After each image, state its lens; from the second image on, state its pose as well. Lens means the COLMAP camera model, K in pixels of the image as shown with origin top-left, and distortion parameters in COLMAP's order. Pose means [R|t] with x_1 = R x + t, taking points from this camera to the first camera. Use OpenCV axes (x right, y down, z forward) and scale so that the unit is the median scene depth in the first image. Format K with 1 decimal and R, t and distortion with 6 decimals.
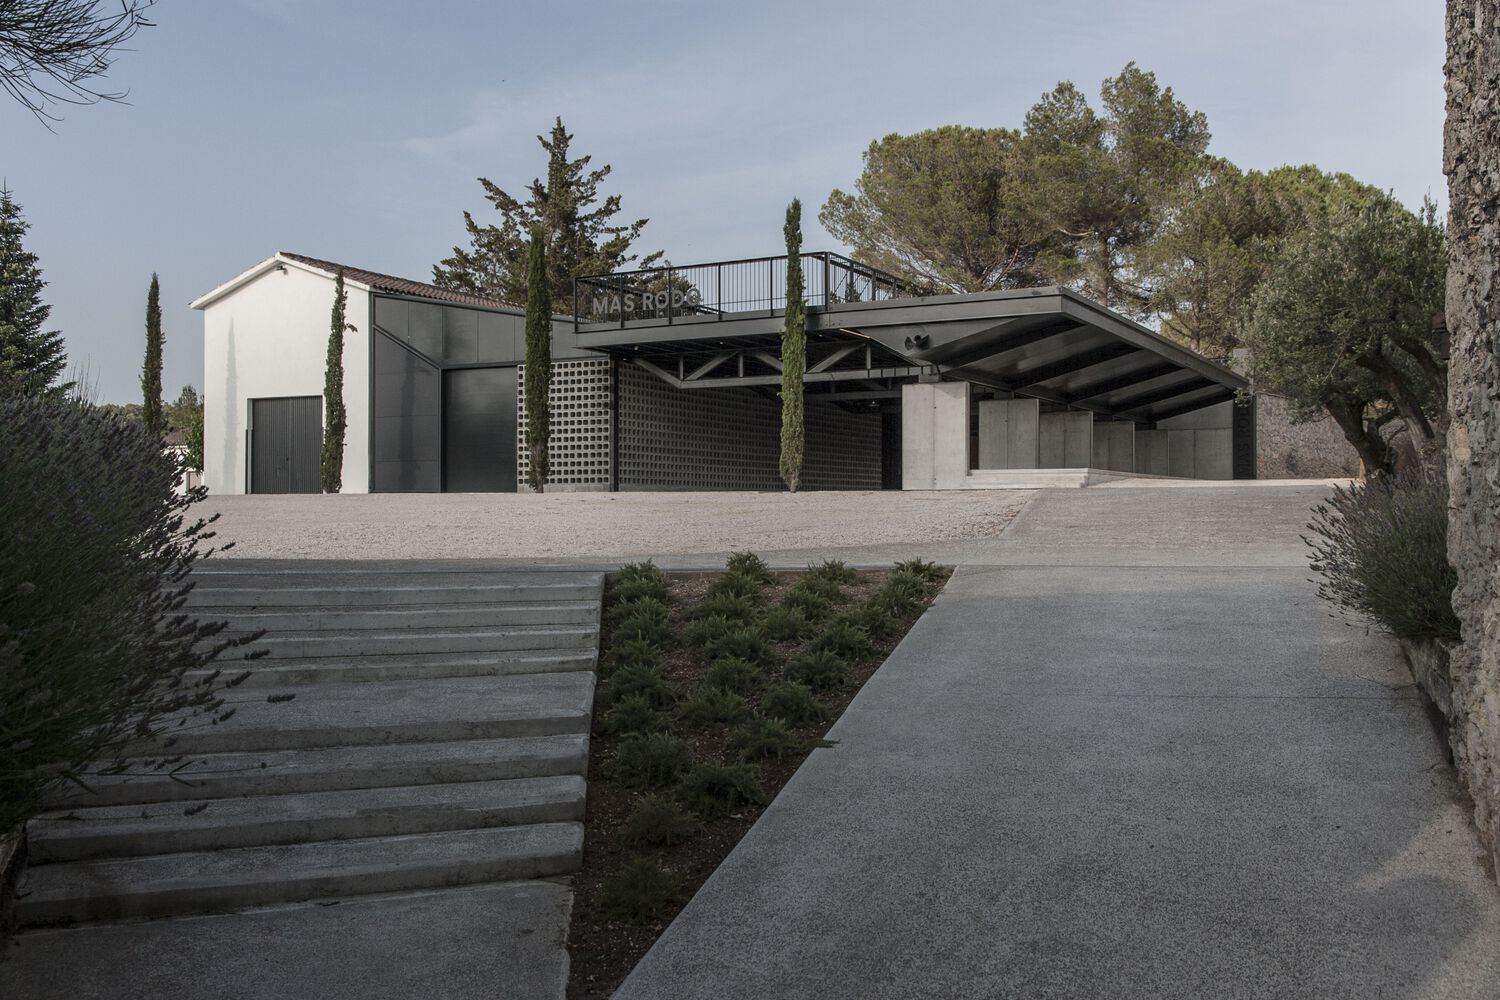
lens RADIAL K [[1440.9, 0, 749.4], [0, 1440.9, 473.0], [0, 0, 1]] dist [-0.009126, -0.002431]
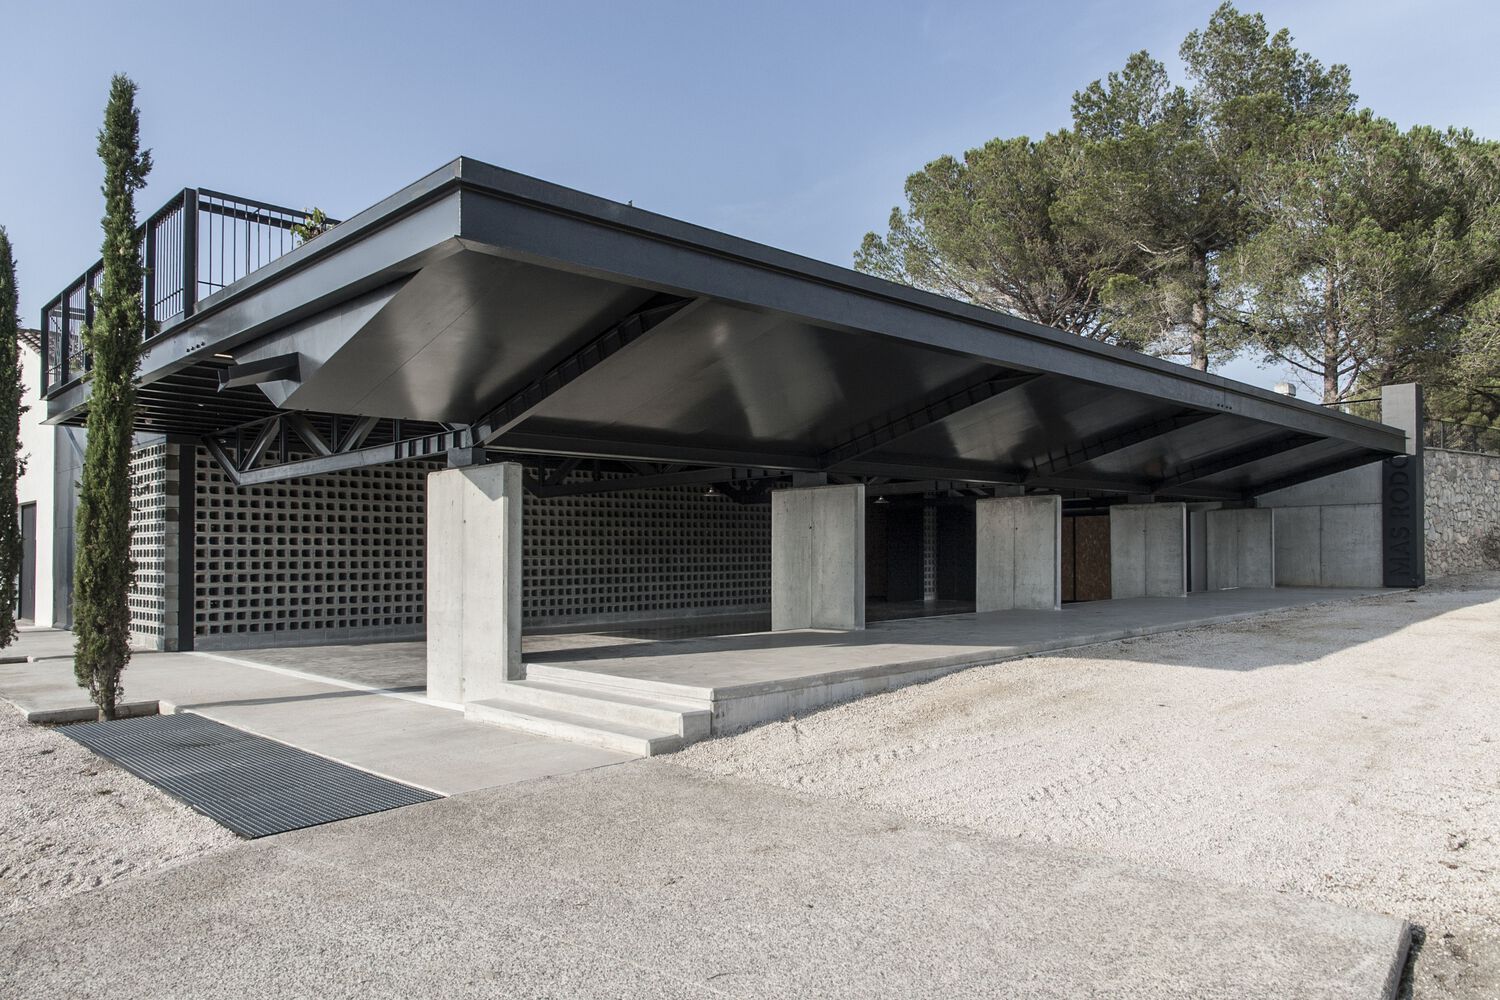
lens RADIAL K [[1022.5, 0, 750.4], [0, 1022.5, 540.6], [0, 0, 1]] dist [0.004857, -0.001226]
pose [[0.957840, -0.019069, -0.286669, 0.670147], [0.023325, 0.999663, 0.011439, -0.091891], [0.286354, -0.017643, 0.957961, 1.611247]]
